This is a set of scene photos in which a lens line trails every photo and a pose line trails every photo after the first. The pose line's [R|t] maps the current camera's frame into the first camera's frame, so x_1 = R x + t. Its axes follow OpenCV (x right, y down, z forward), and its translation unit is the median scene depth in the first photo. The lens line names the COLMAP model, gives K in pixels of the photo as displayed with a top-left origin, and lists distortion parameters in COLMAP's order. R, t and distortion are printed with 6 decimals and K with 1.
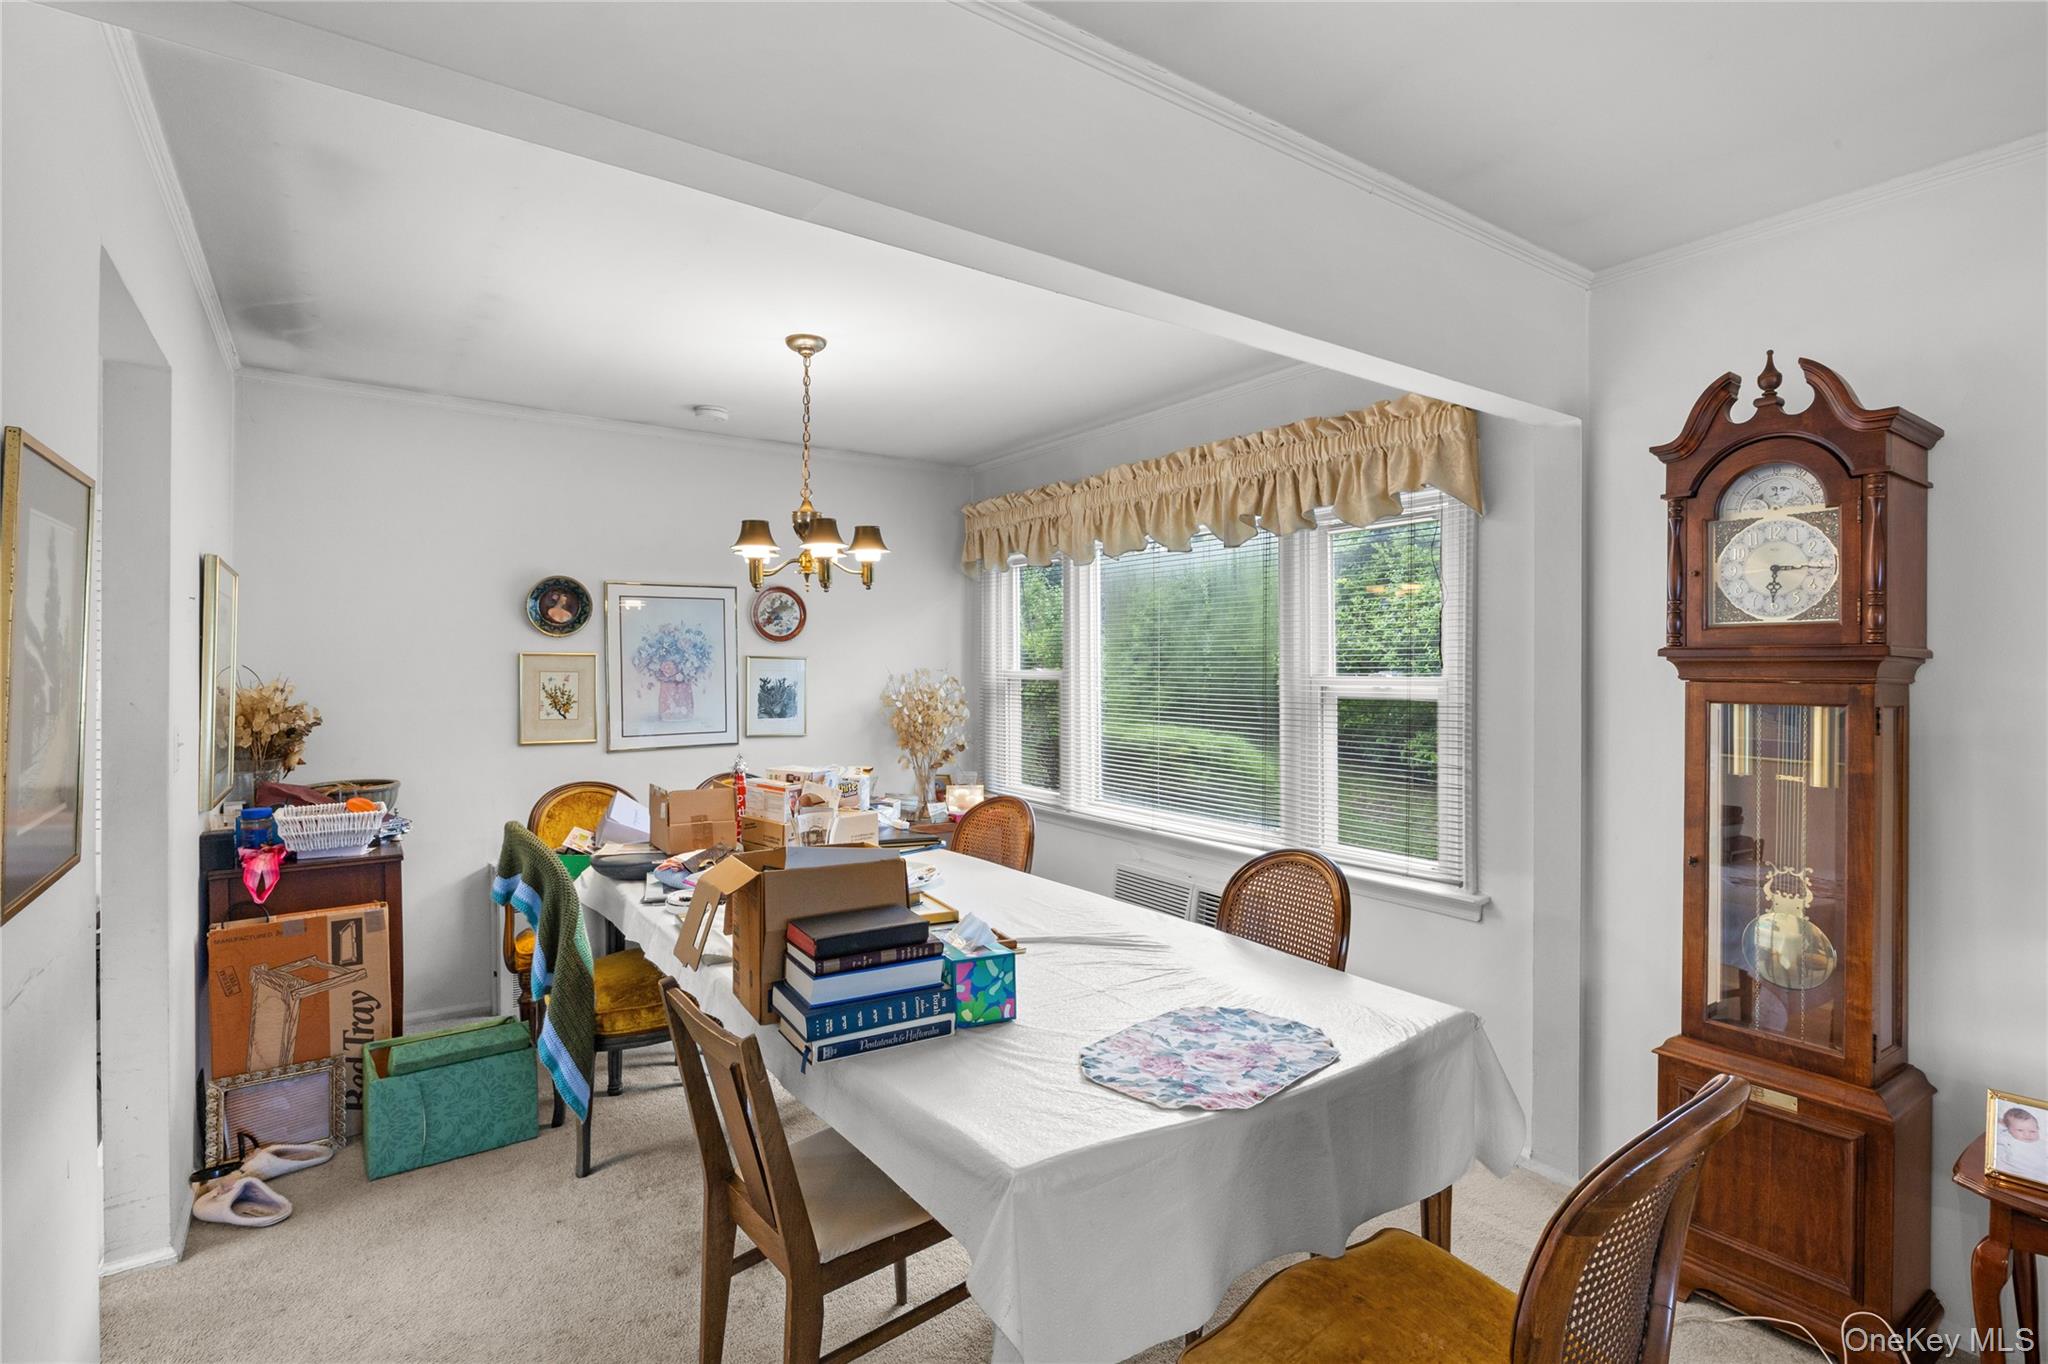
lens RADIAL K [[967.2, 0, 1035.4], [0, 967.2, 670.9], [0, 0, 1]] dist [-0.019437, -0.000300]
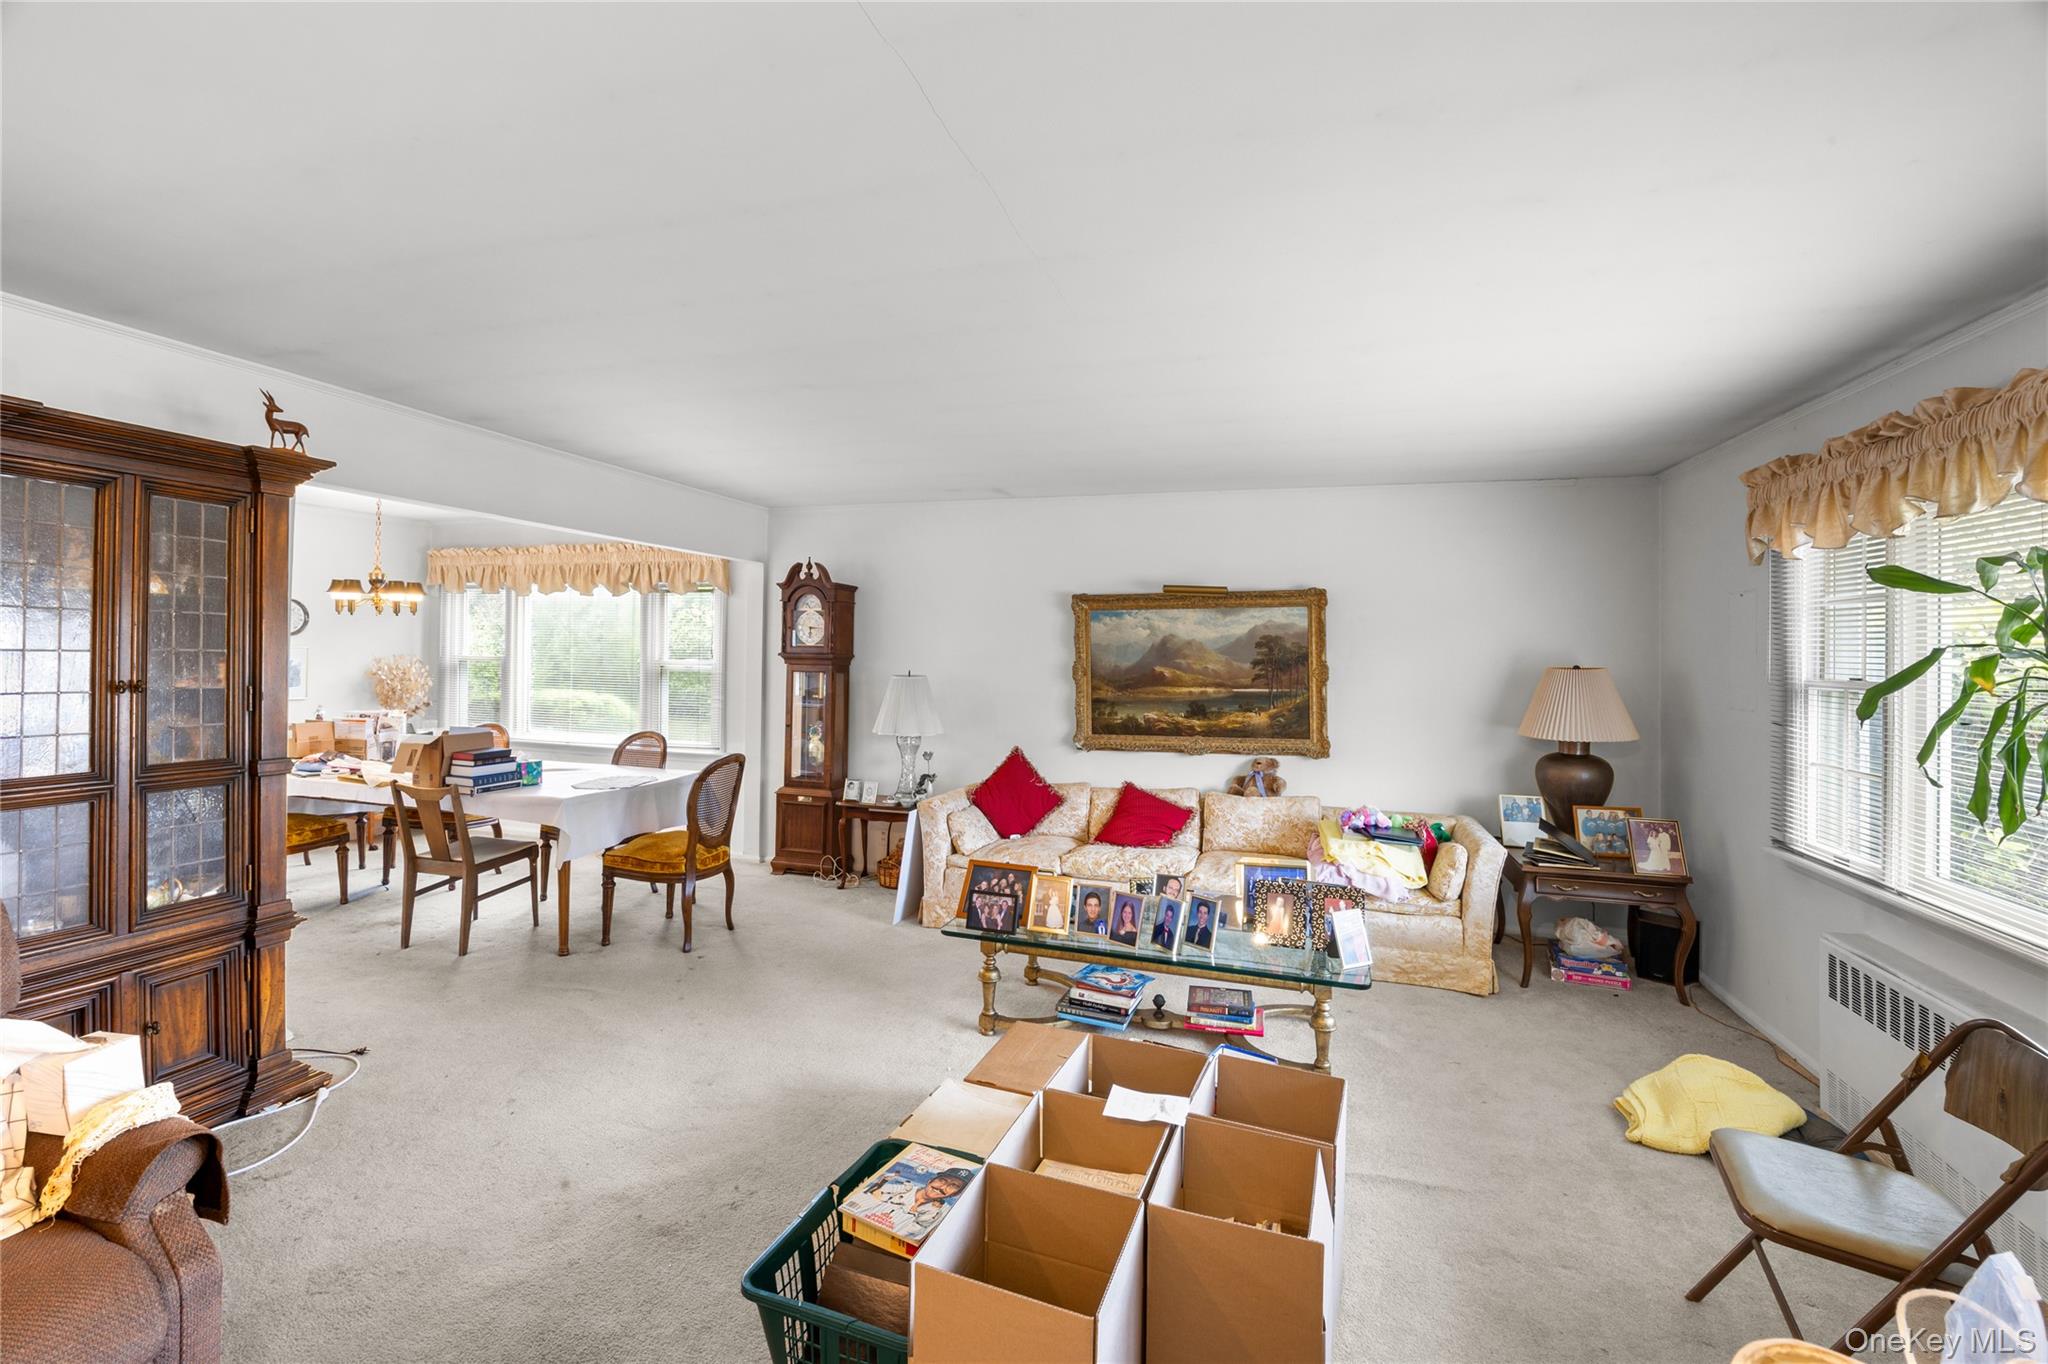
lens RADIAL K [[900.8, 0, 1023.4], [0, 900.8, 641.1], [0, 0, 1]] dist [-0.013096, -0.000255]
pose [[0.795947, 0.012390, 0.605239, -0.411553], [-0.008612, 0.999921, -0.009144, -0.040949], [-0.605305, 0.002066, 0.795991, -1.628481]]
